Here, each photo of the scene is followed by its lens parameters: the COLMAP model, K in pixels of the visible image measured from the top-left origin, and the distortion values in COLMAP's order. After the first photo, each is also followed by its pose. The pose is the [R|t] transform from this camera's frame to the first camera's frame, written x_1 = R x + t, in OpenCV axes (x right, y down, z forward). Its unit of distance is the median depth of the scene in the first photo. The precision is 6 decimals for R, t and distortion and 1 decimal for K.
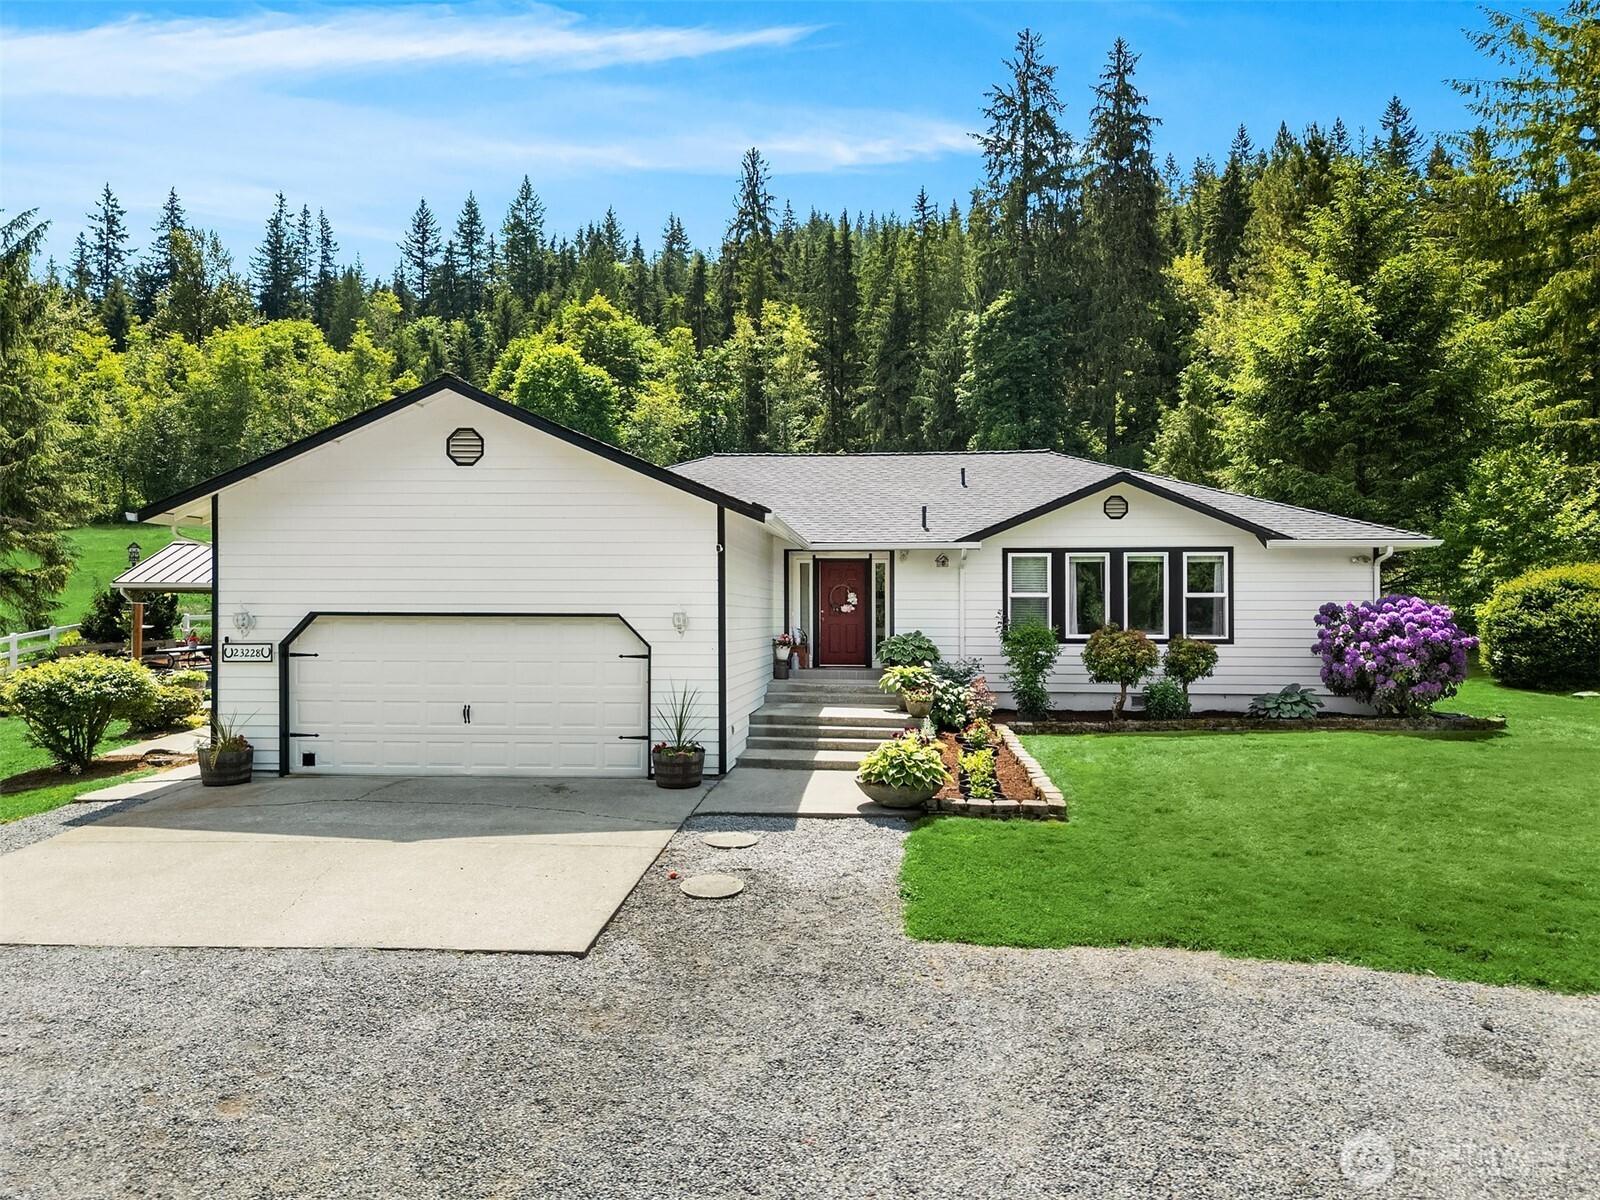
lens RADIAL K [[1208.0, 0, 800.0], [0, 1208.0, 600.0], [0, 0, 1]] dist [0.075950, -0.075058]
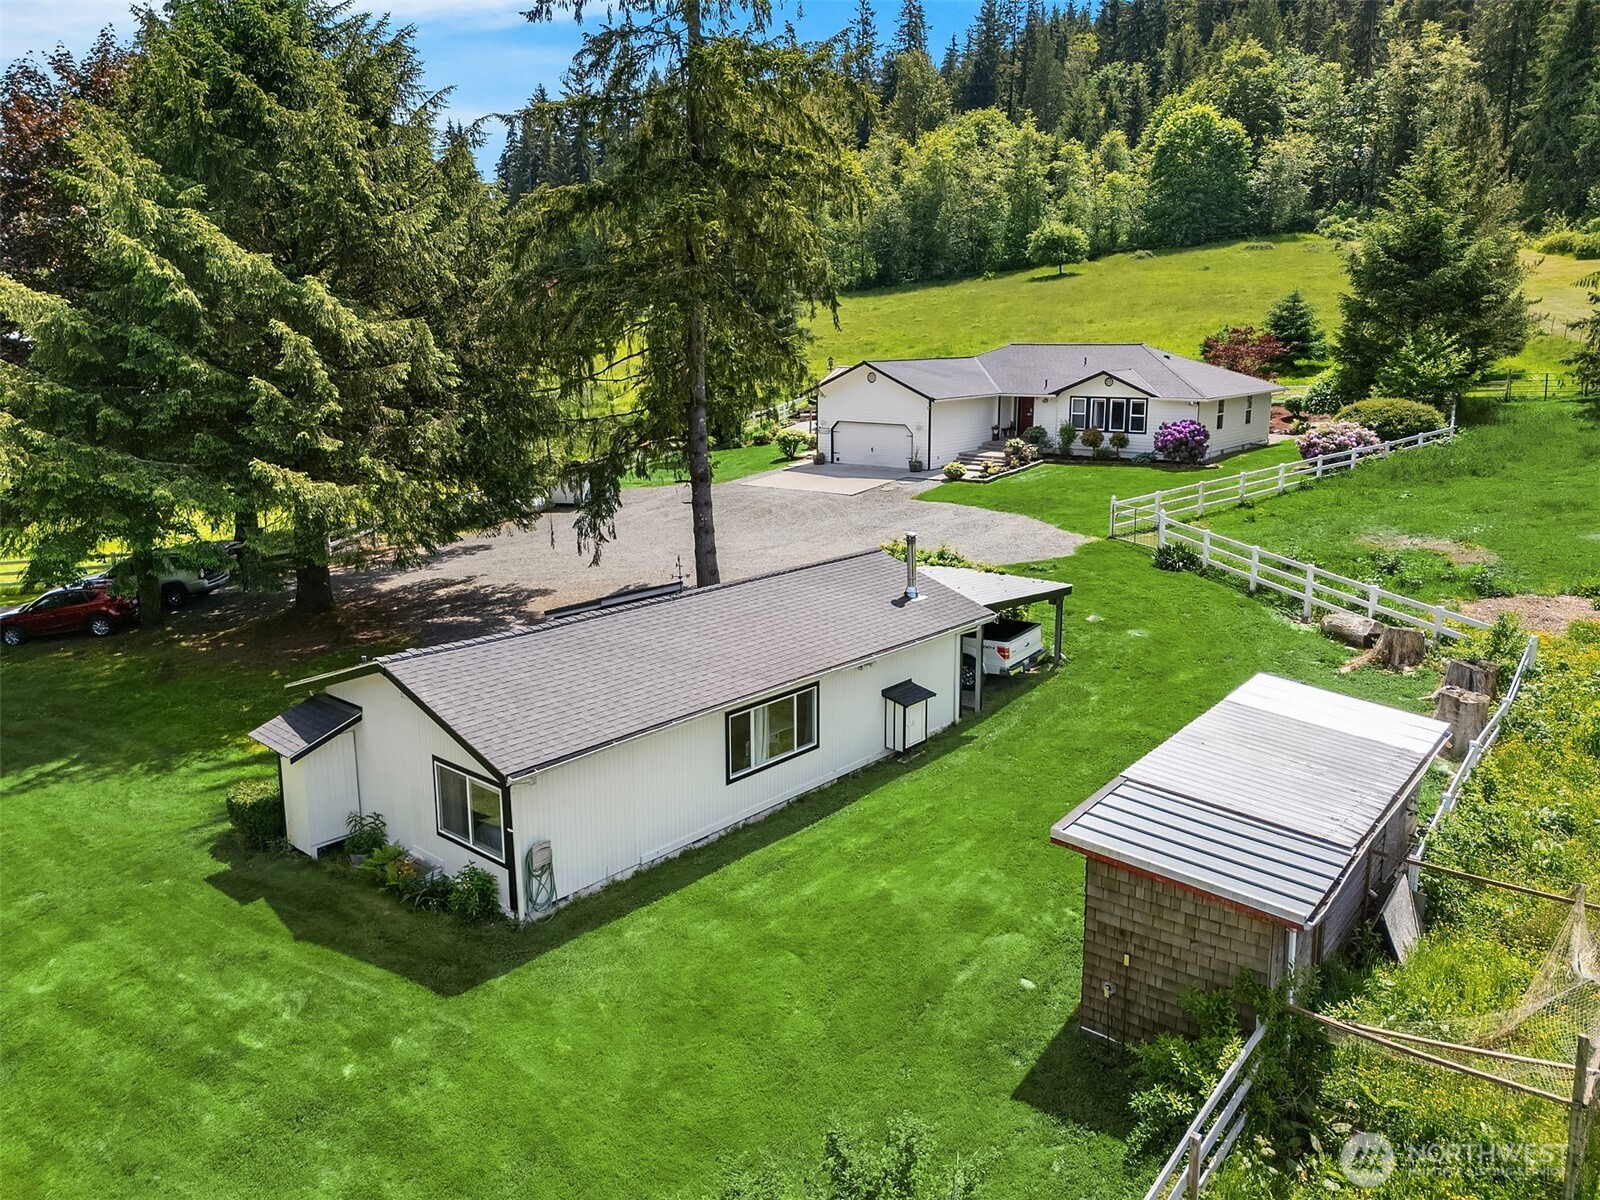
lens RADIAL K [[1208.0, 0, 800.0], [0, 1208.0, 600.0], [0, 0, 1]] dist [0.075950, -0.075058]
pose [[0.836835, 0.113890, -0.535478, 0.156503], [0.015569, 0.972775, 0.231229, -0.031615], [0.547235, -0.201837, 0.812278, -0.221795]]
